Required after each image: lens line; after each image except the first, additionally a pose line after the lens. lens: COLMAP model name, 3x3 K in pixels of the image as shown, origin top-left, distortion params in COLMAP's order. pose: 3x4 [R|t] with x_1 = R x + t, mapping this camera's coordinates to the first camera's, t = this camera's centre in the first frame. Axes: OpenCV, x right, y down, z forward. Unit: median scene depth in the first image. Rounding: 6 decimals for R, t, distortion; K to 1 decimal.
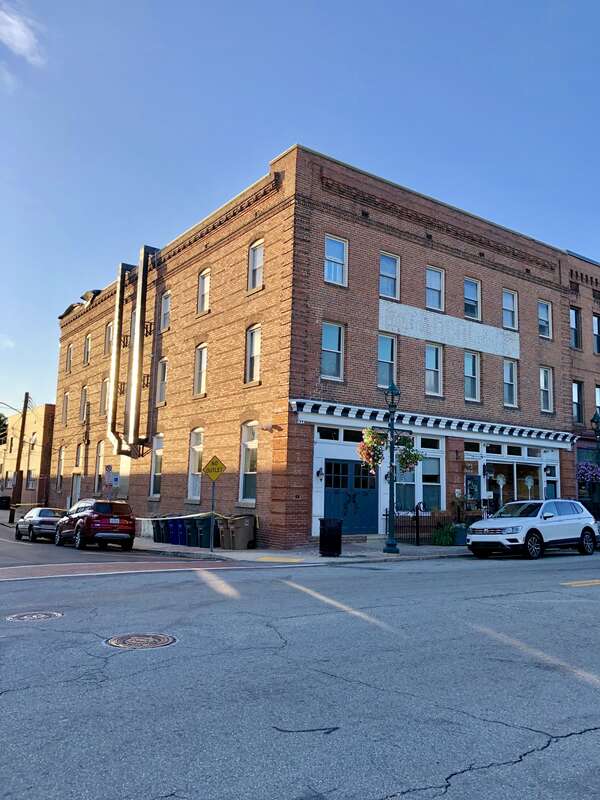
lens RADIAL K [[697.9, 0, 300.0], [0, 697.9, 400.0], [0, 0, 1]] dist [0.005355, -0.089070]
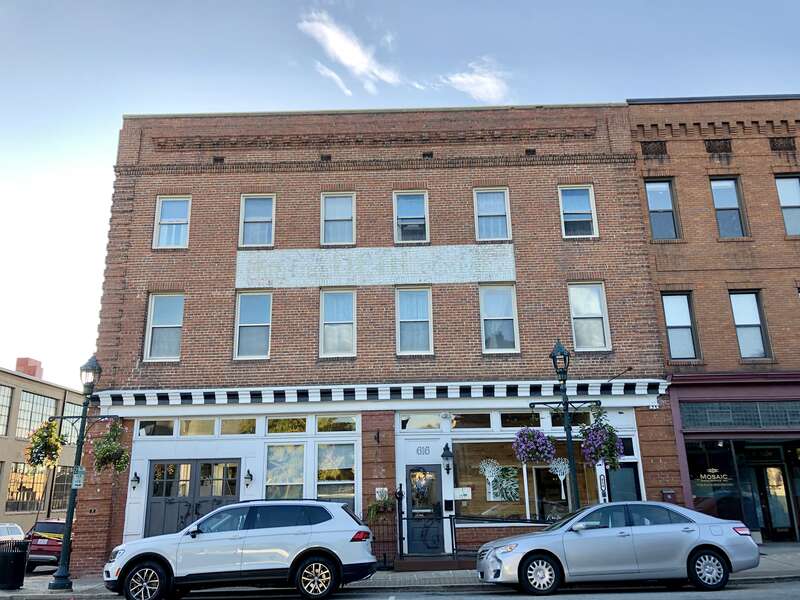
lens RADIAL K [[662.8, 0, 389.5], [0, 662.8, 300.2], [0, 0, 1]] dist [0.045878, -0.059305]
pose [[0.789134, -0.216000, -0.574989, 0.622190], [0.120415, 0.972365, -0.200017, 0.077734], [0.602302, 0.088603, 0.793336, 0.455122]]
